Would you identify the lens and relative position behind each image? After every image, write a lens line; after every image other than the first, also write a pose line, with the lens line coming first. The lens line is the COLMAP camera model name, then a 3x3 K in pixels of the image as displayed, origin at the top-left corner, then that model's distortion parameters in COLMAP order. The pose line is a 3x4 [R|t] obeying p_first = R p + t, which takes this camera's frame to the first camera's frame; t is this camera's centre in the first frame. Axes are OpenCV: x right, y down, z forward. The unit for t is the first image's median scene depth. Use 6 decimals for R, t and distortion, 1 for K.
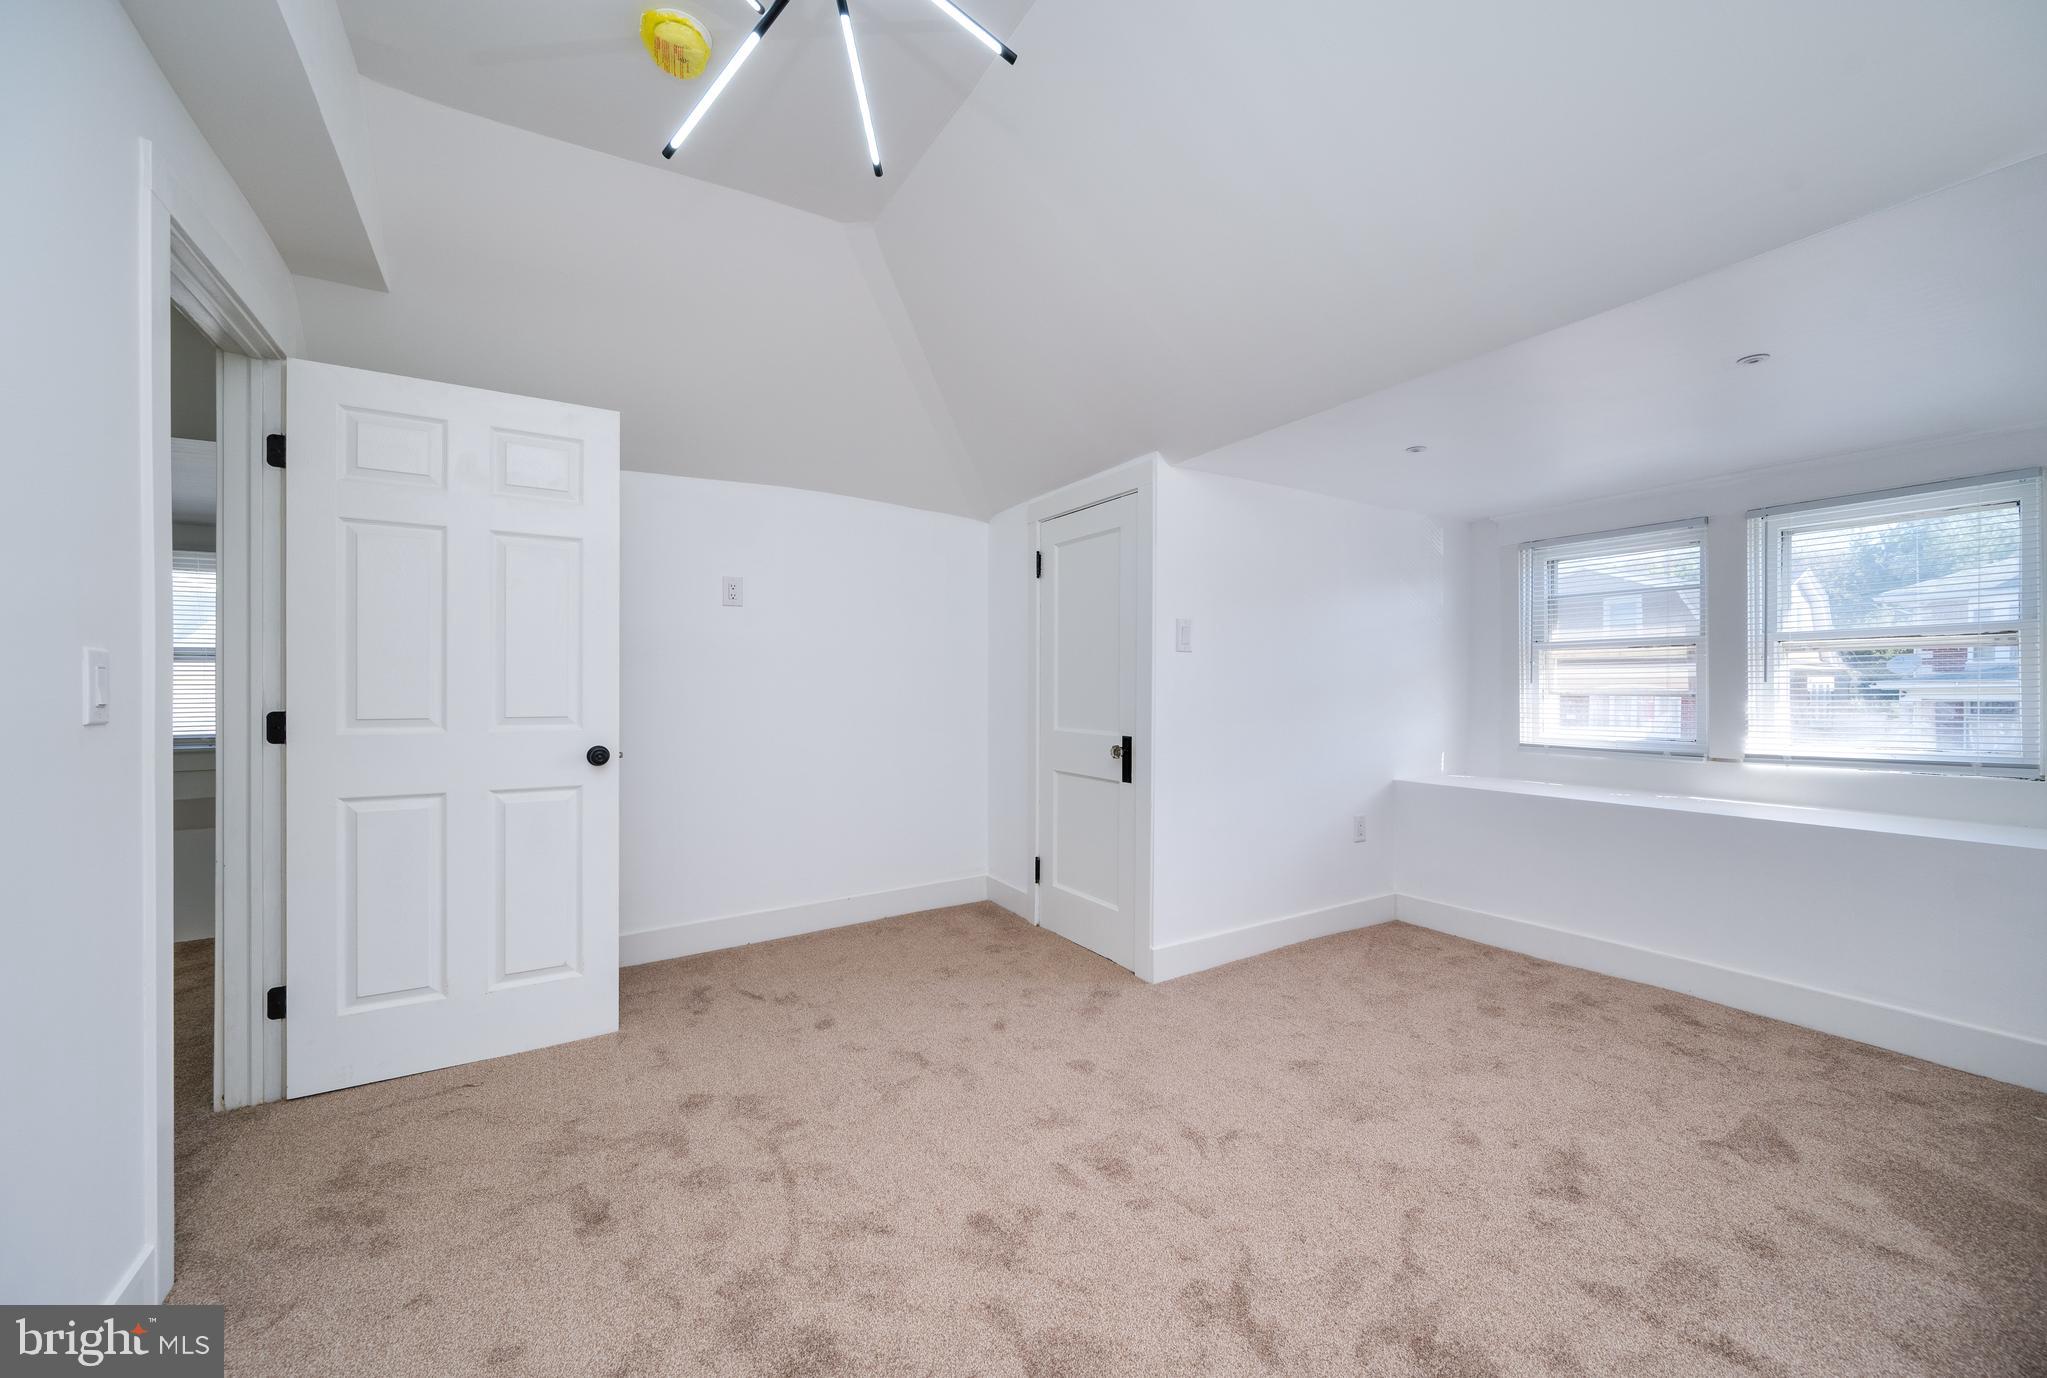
lens RADIAL K [[787.8, 0, 1026.8], [0, 787.8, 685.3], [0, 0, 1]] dist [-0.000860, -0.000112]
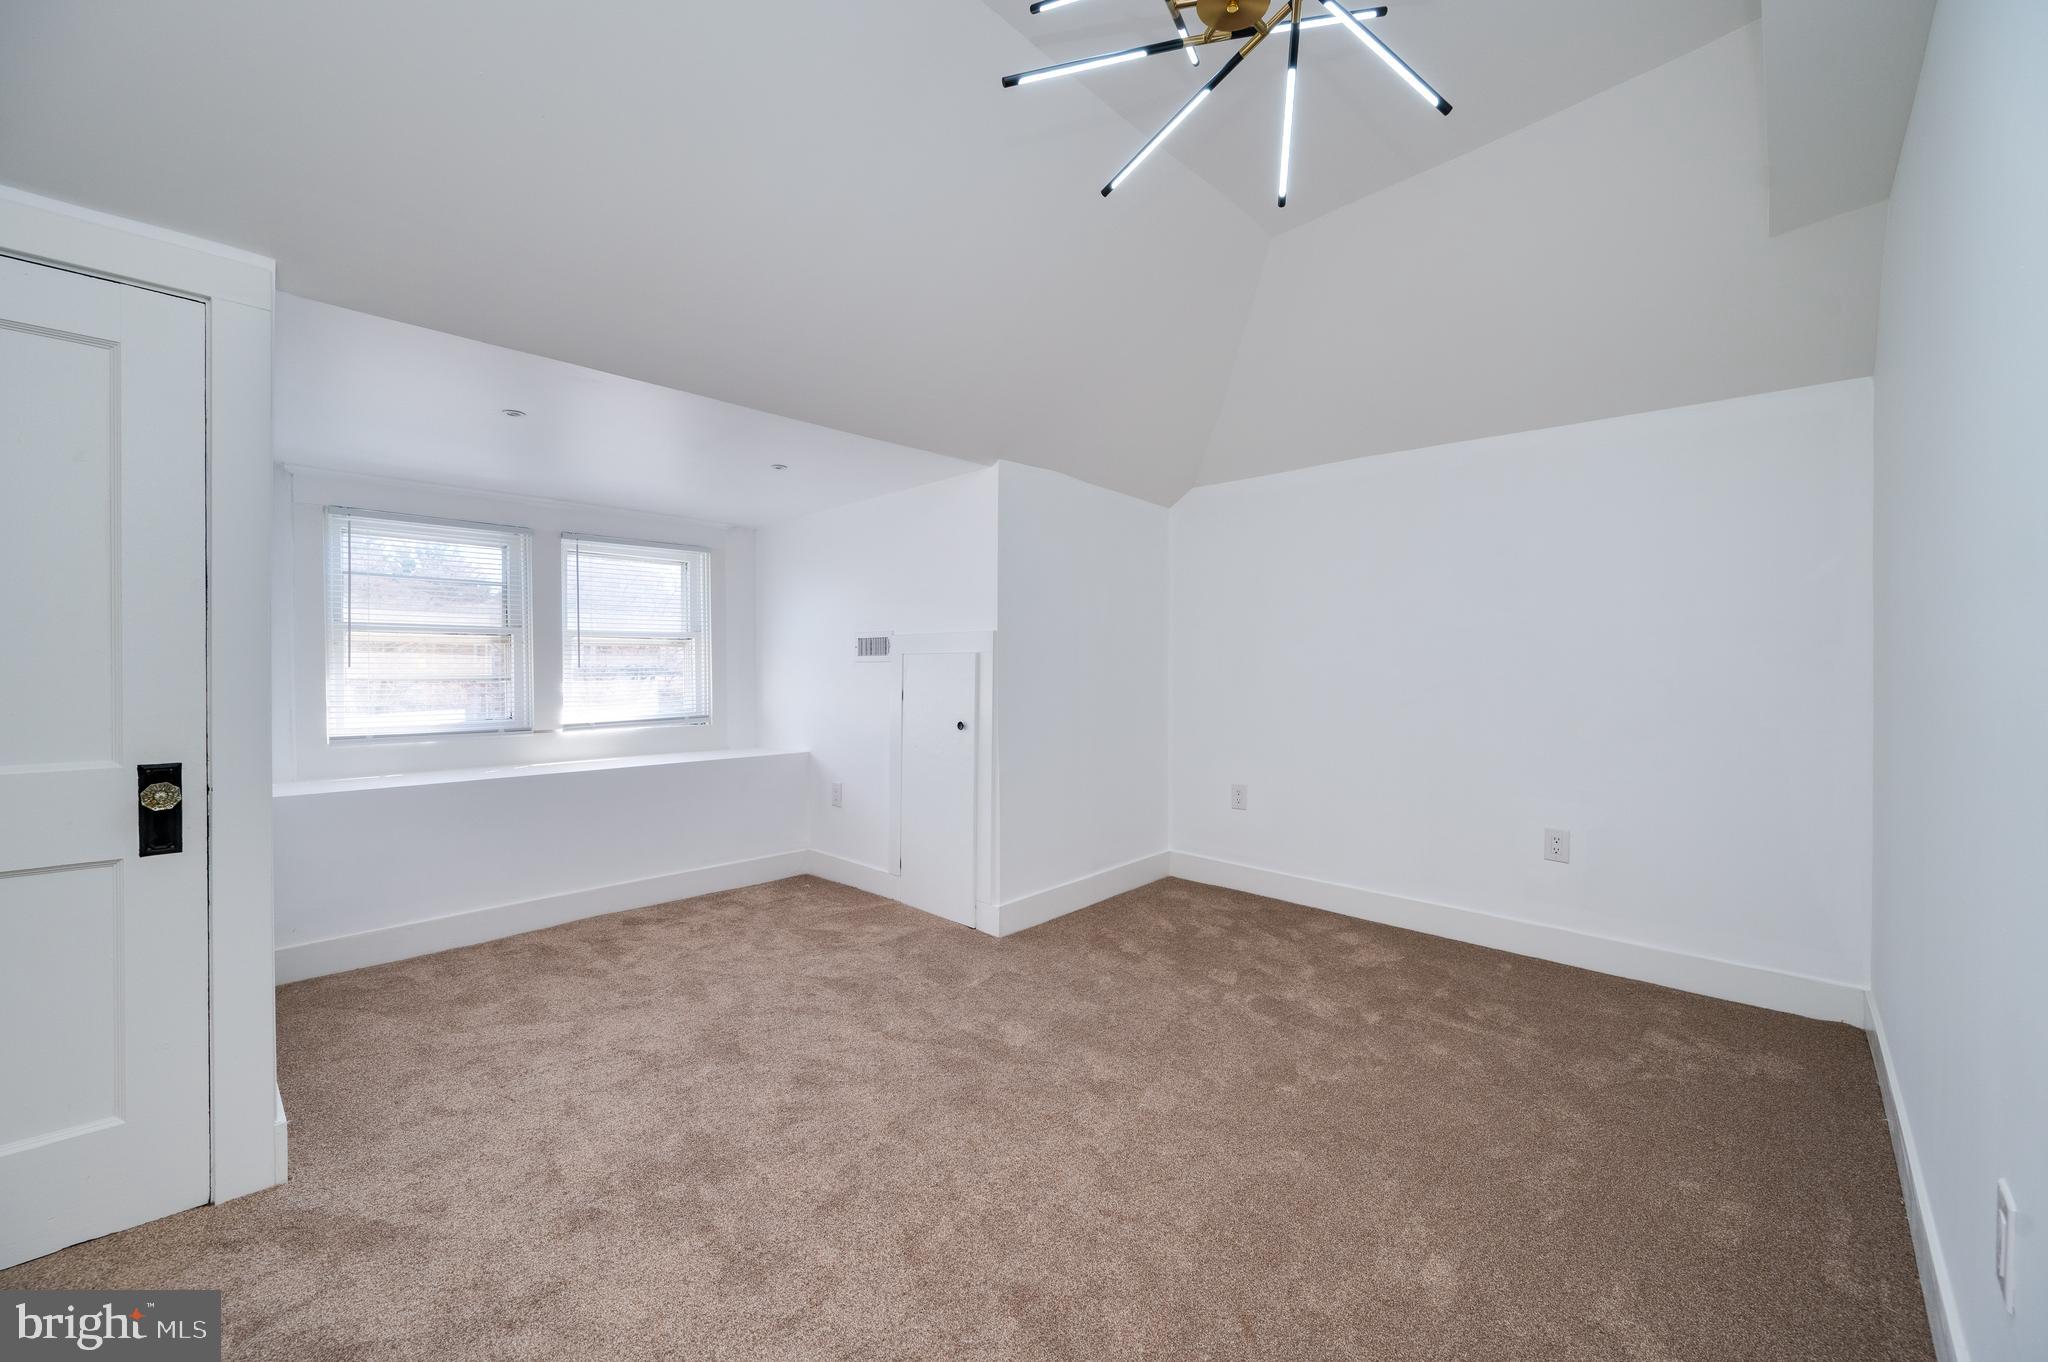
lens RADIAL K [[810.8, 0, 1033.6], [0, 810.8, 680.7], [0, 0, 1]] dist [-0.003051, -0.000419]
pose [[-0.245416, -0.009180, 0.969374, -0.530668], [0.004499, 0.999934, 0.010608, 0.007152], [-0.969407, 0.006965, -0.245359, 0.590113]]
